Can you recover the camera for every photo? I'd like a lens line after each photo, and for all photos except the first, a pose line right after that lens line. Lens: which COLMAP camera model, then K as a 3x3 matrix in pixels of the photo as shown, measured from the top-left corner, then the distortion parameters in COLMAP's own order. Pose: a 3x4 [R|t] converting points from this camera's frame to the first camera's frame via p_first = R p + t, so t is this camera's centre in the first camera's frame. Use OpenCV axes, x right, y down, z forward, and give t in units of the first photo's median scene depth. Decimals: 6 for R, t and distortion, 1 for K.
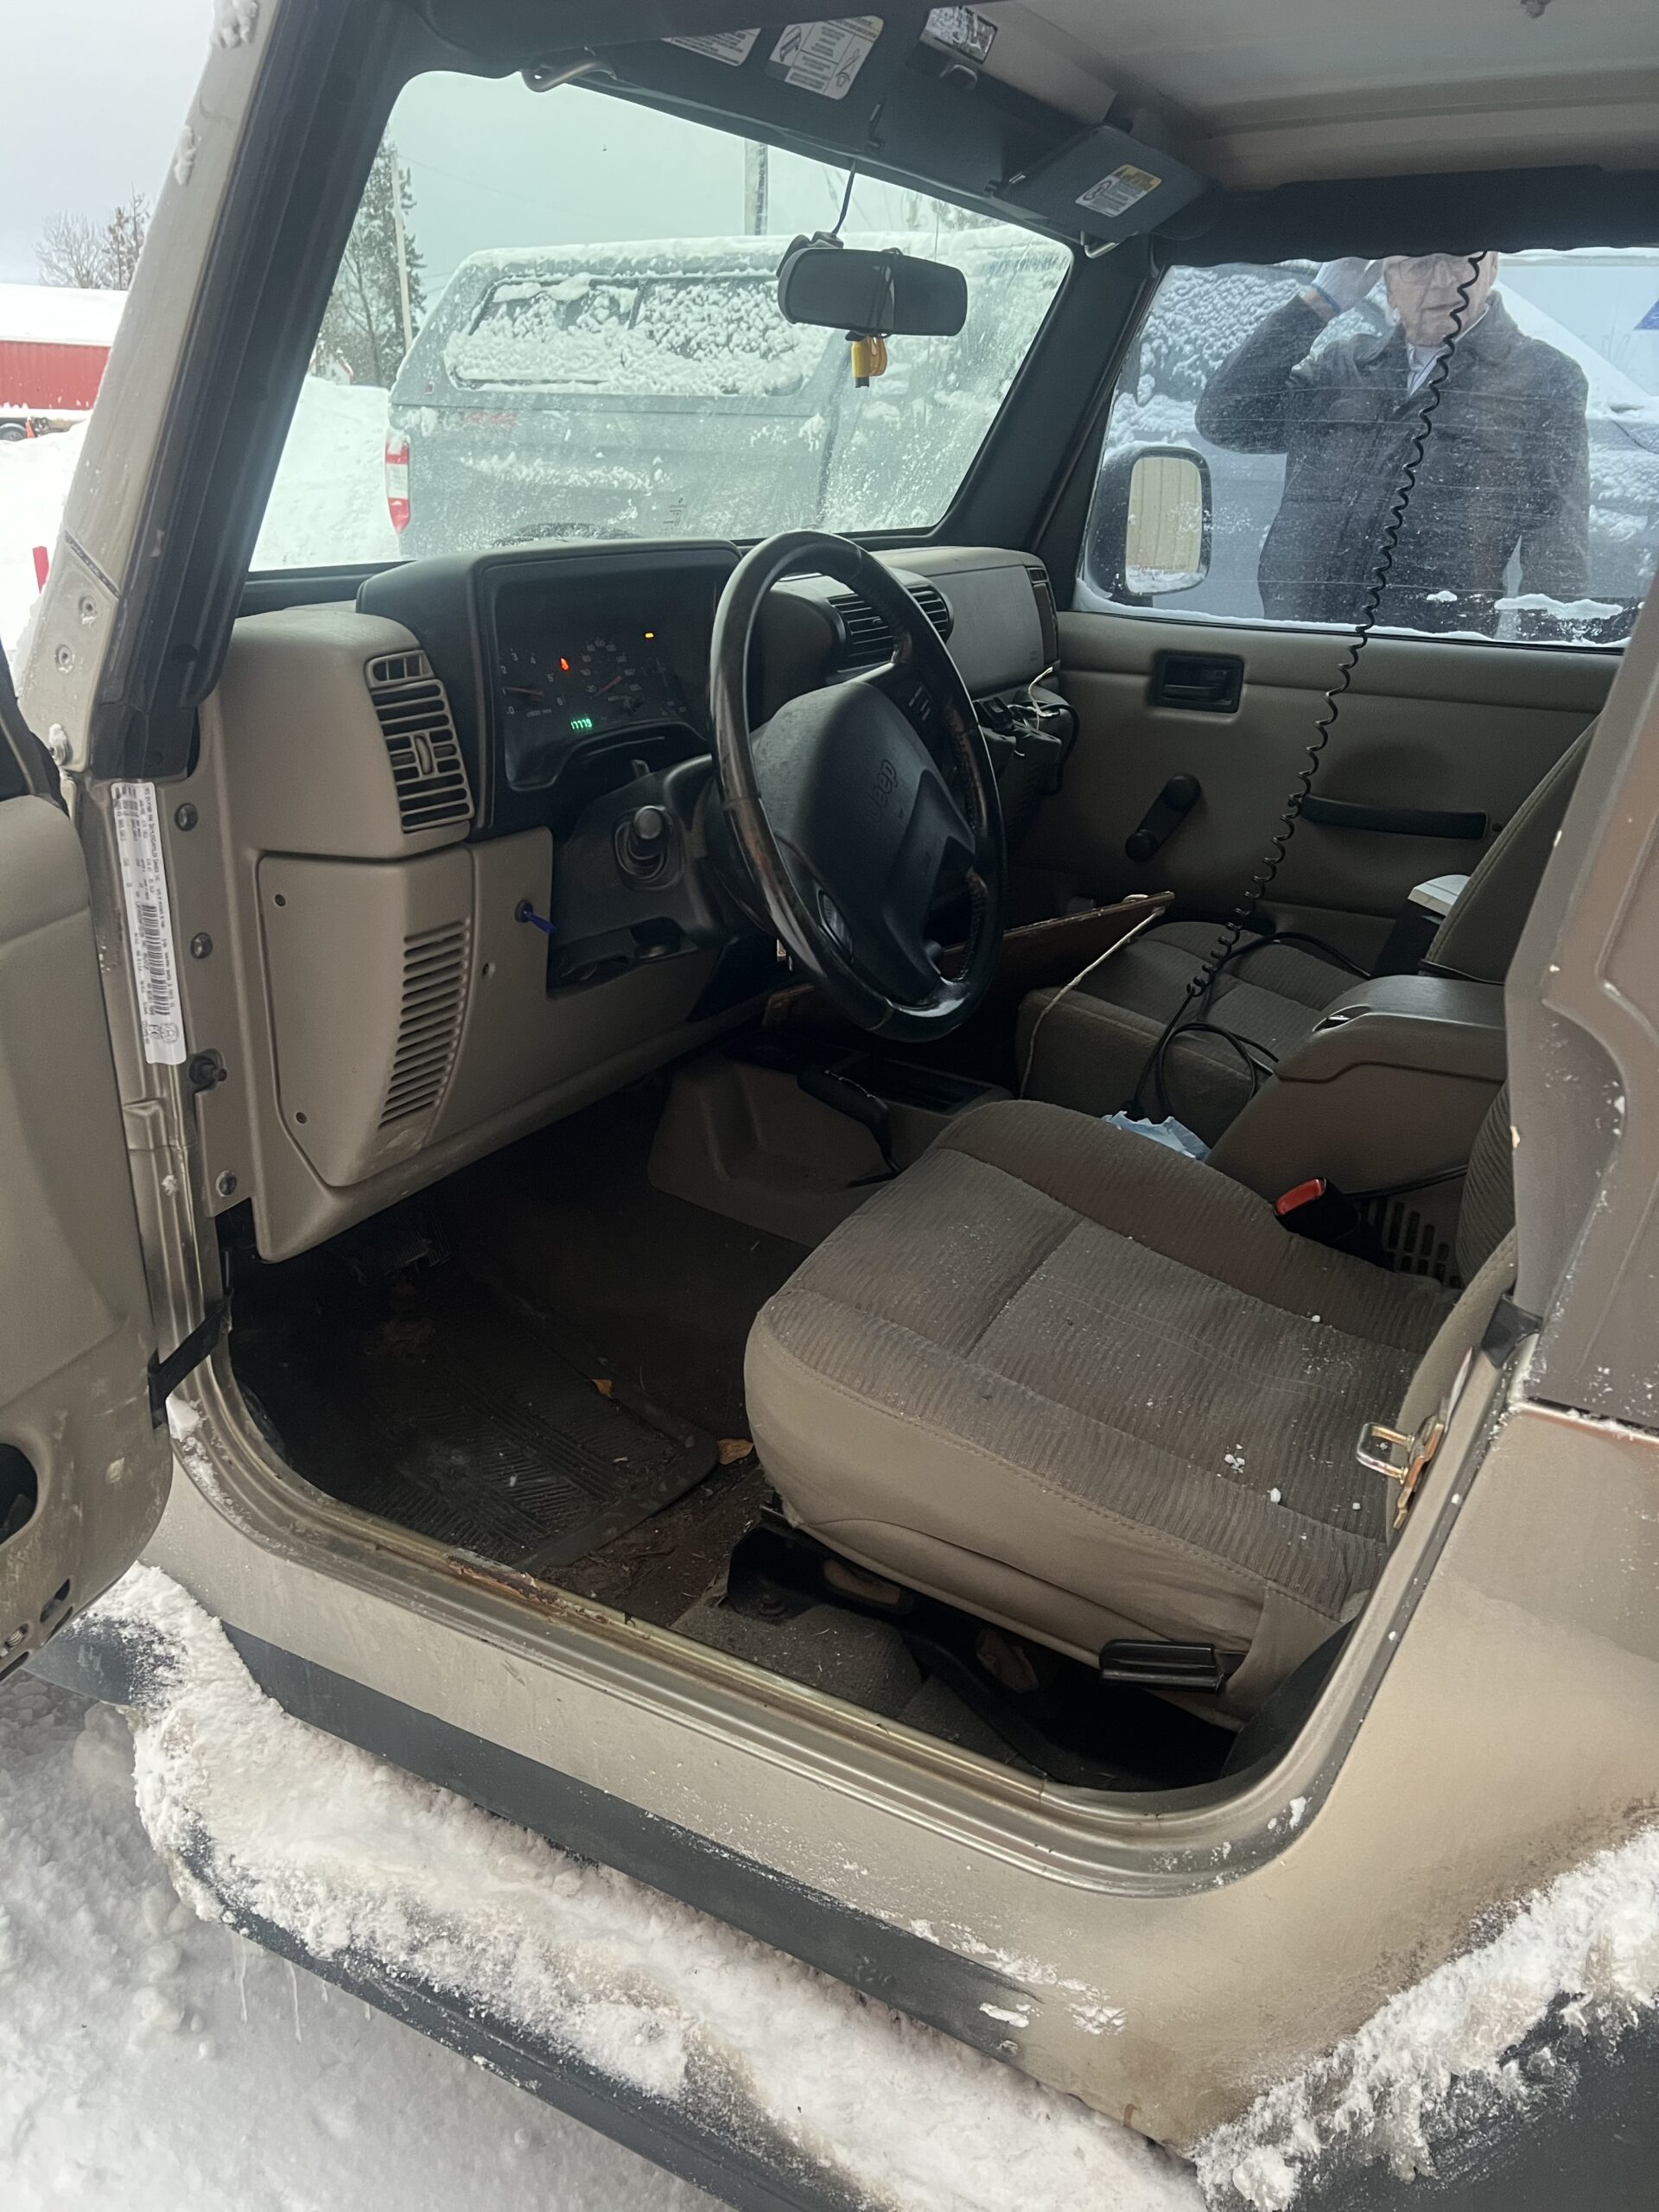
lens RADIAL K [[1662.4, 0, 828.3], [0, 1662.4, 1100.8], [0, 0, 1]] dist [0.022244, -0.005898]
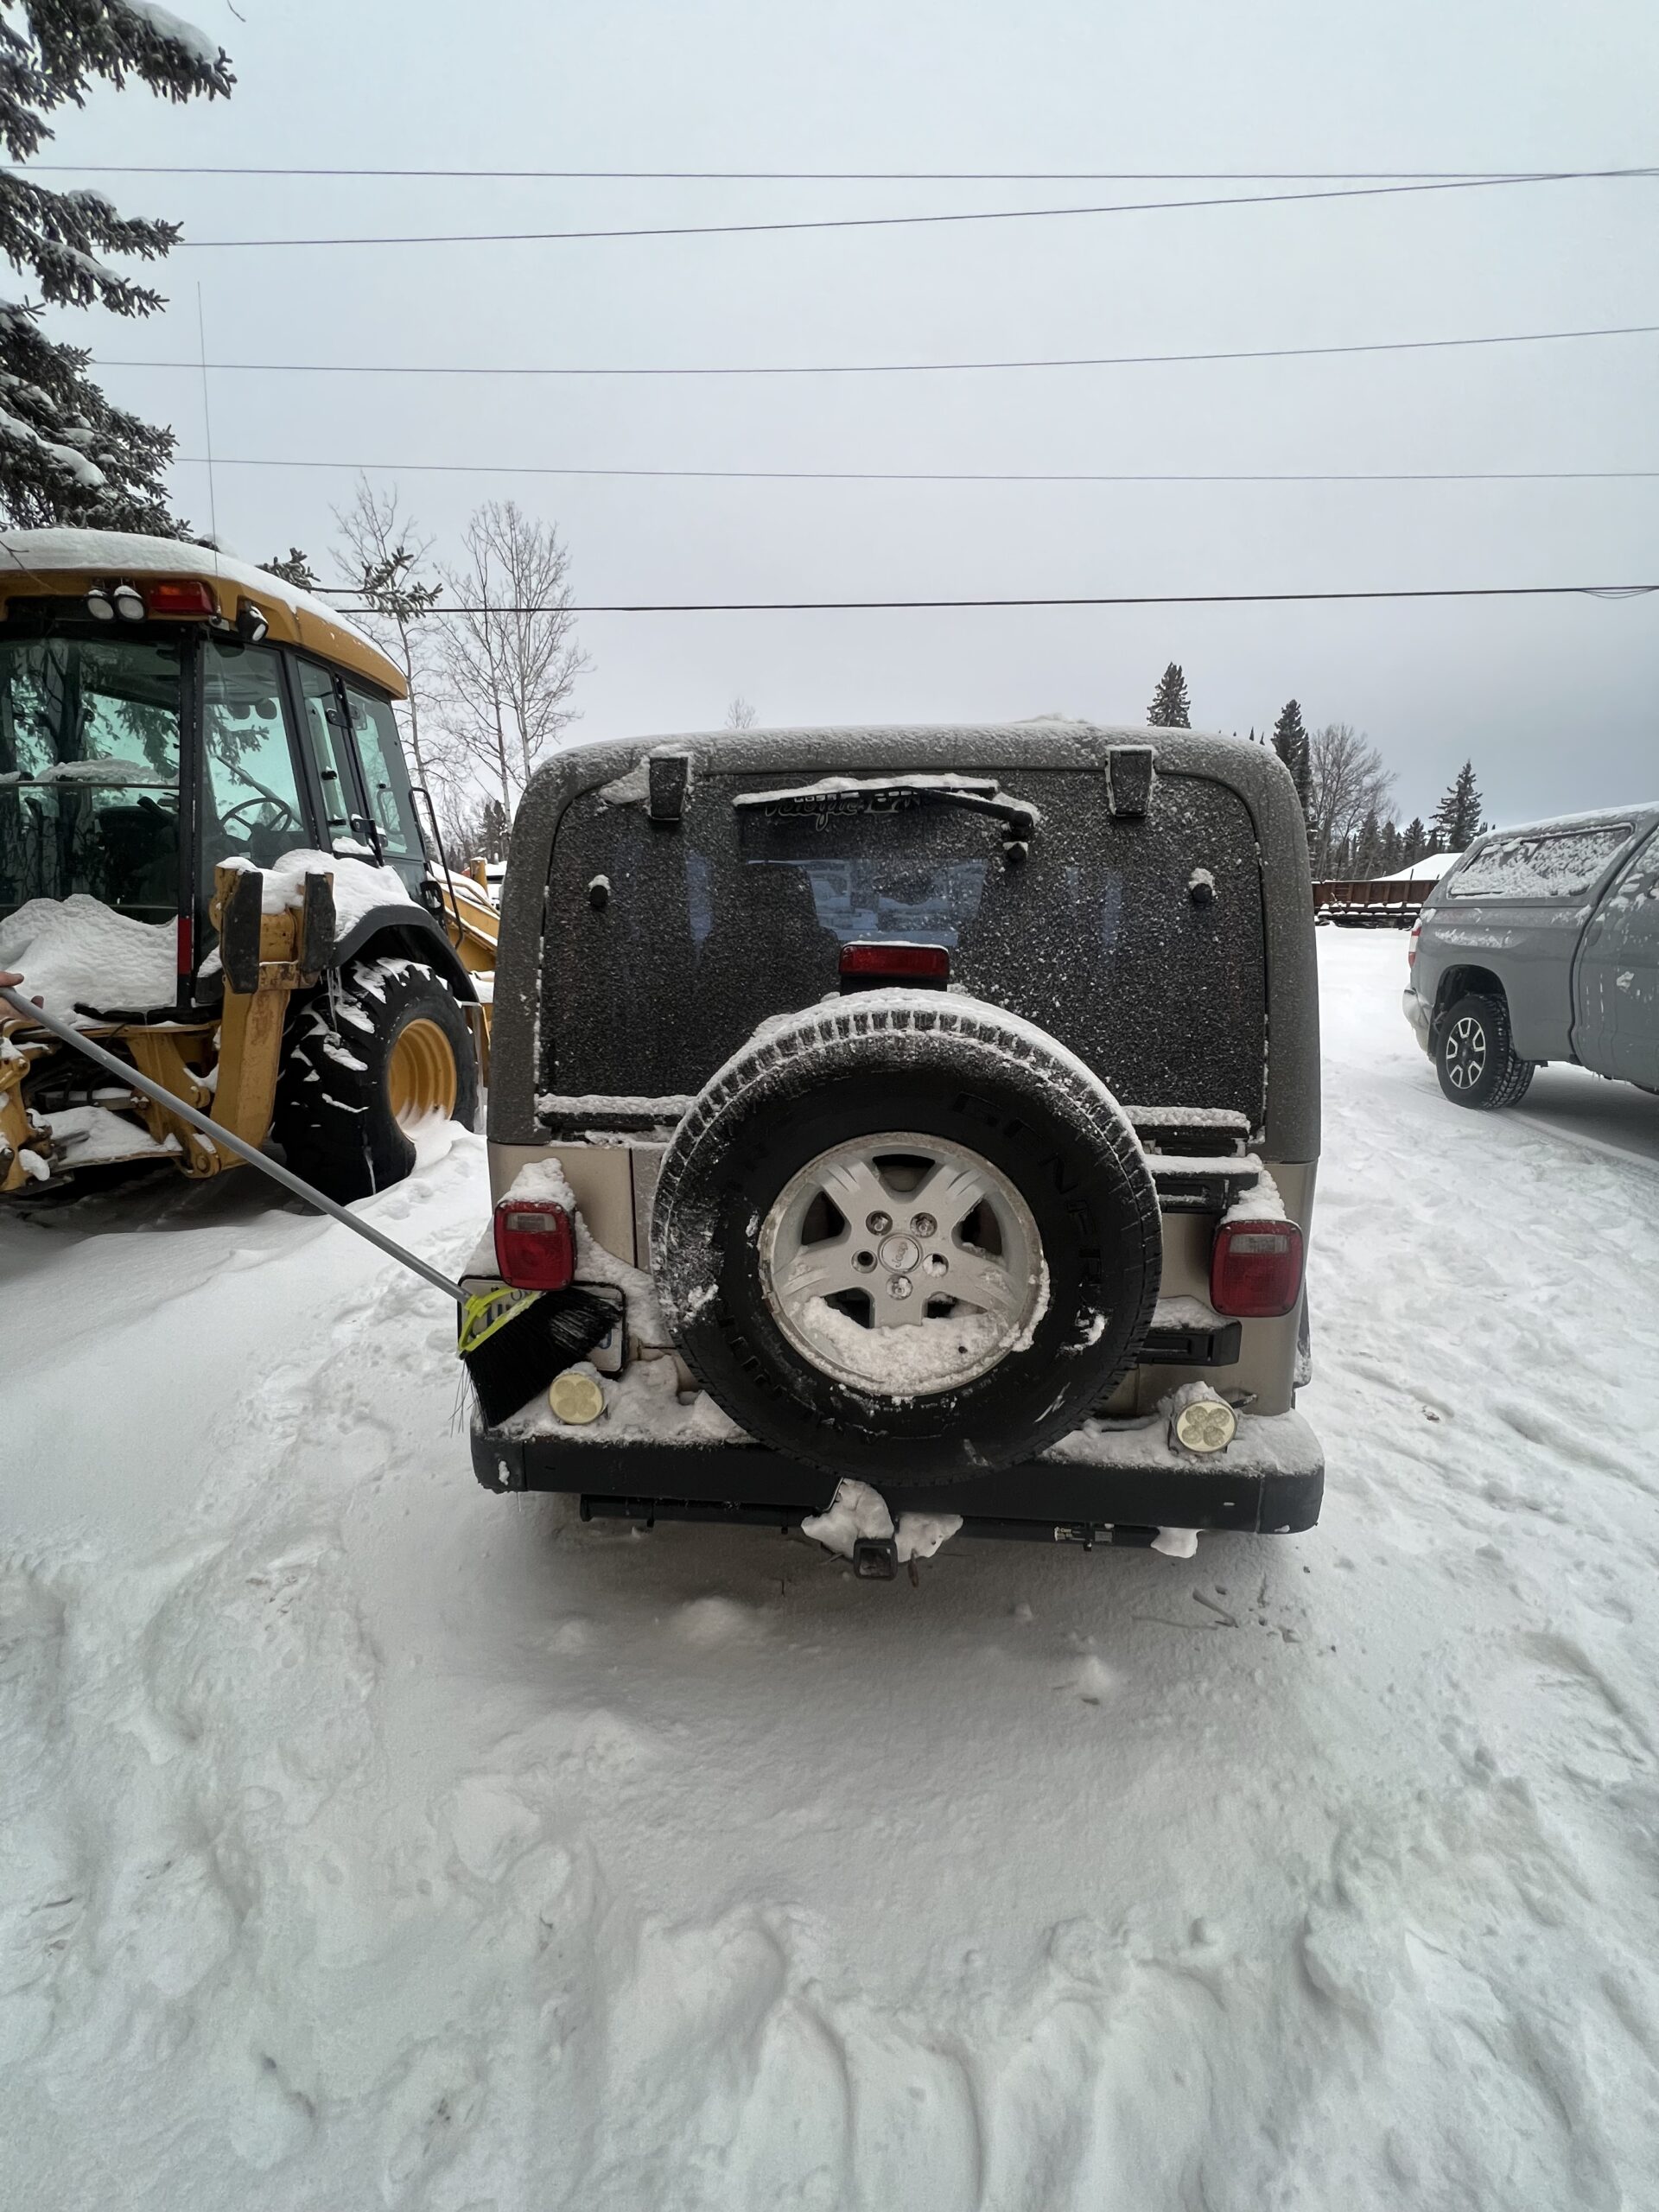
lens RADIAL K [[889.0, 0, 833.2], [0, 889.0, 1108.9], [0, 0, 1]] dist [0.001563, -0.000222]
pose [[0.386949, 0.172231, -0.905873, 0.510645], [-0.332949, 0.942222, 0.036921, 0.004719], [0.859892, 0.287323, 0.421936, 0.017693]]
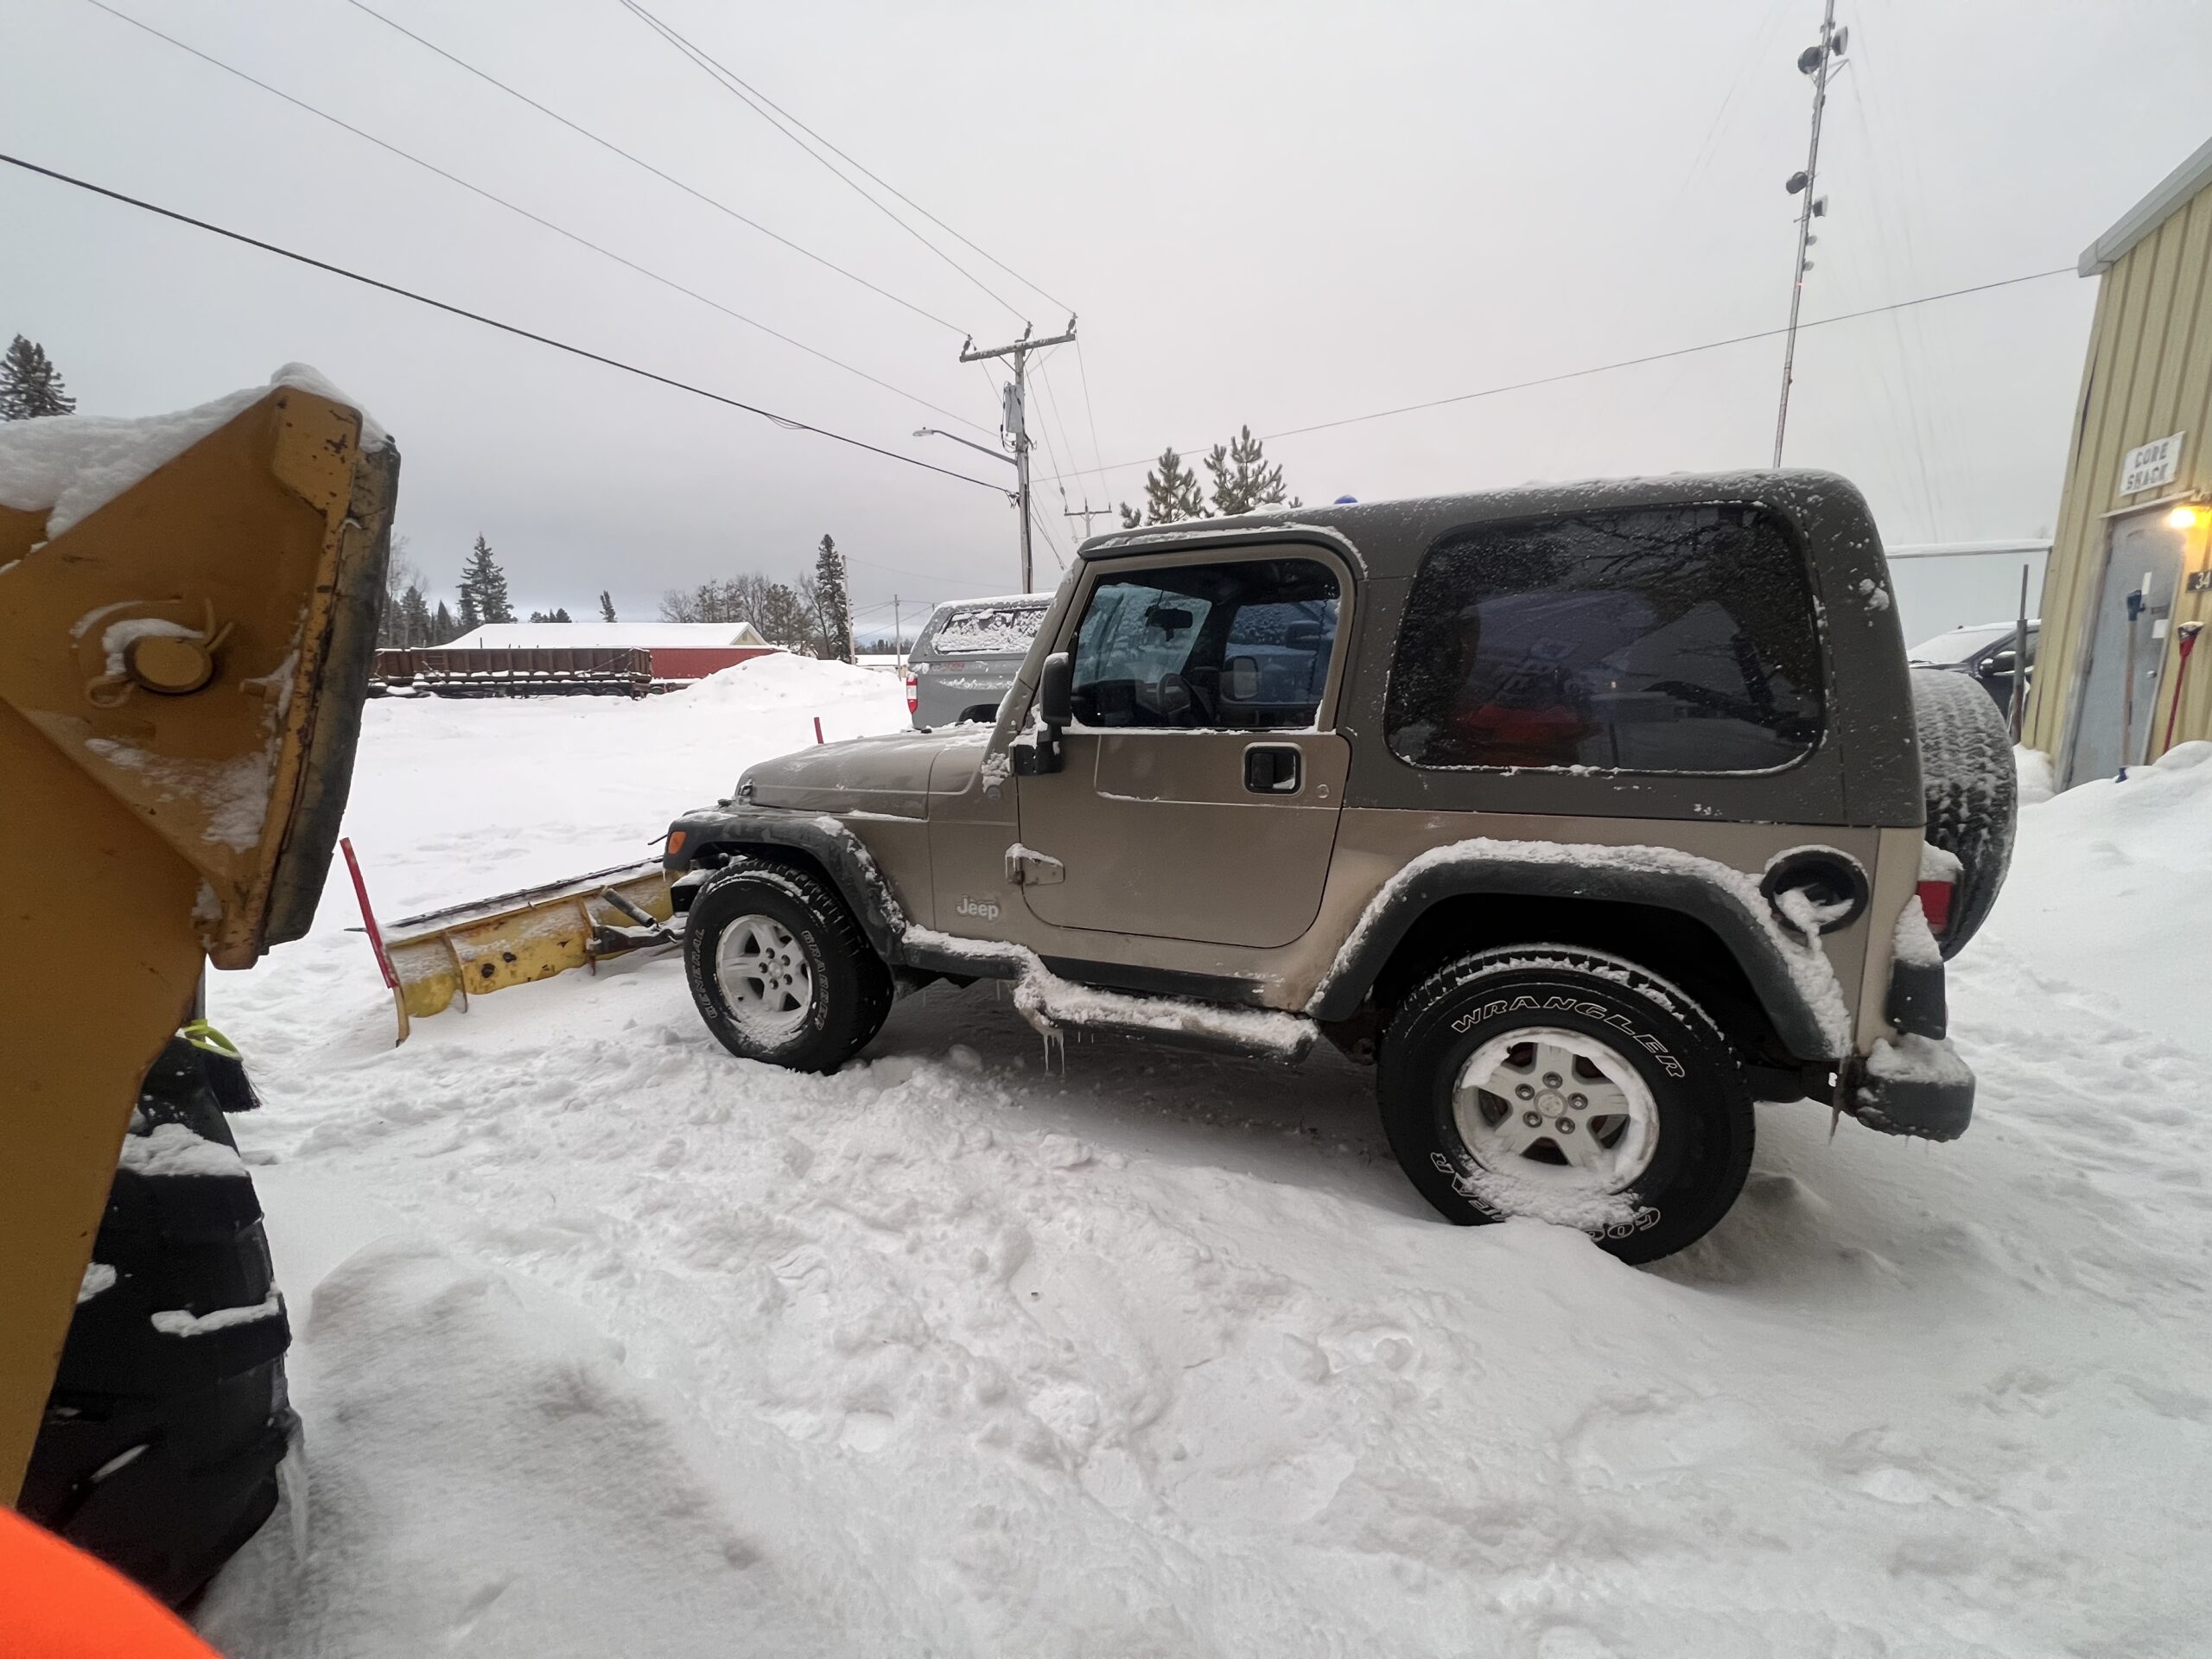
lens RADIAL K [[889.0, 0, 1098.5], [0, 889.0, 835.0], [0, 0, 1]] dist [0.001563, -0.000222]
pose [[0.997147, -0.059013, 0.047063, -0.069208], [0.067082, 0.978684, -0.194106, 0.100991], [-0.034605, 0.196709, 0.979851, -0.233661]]
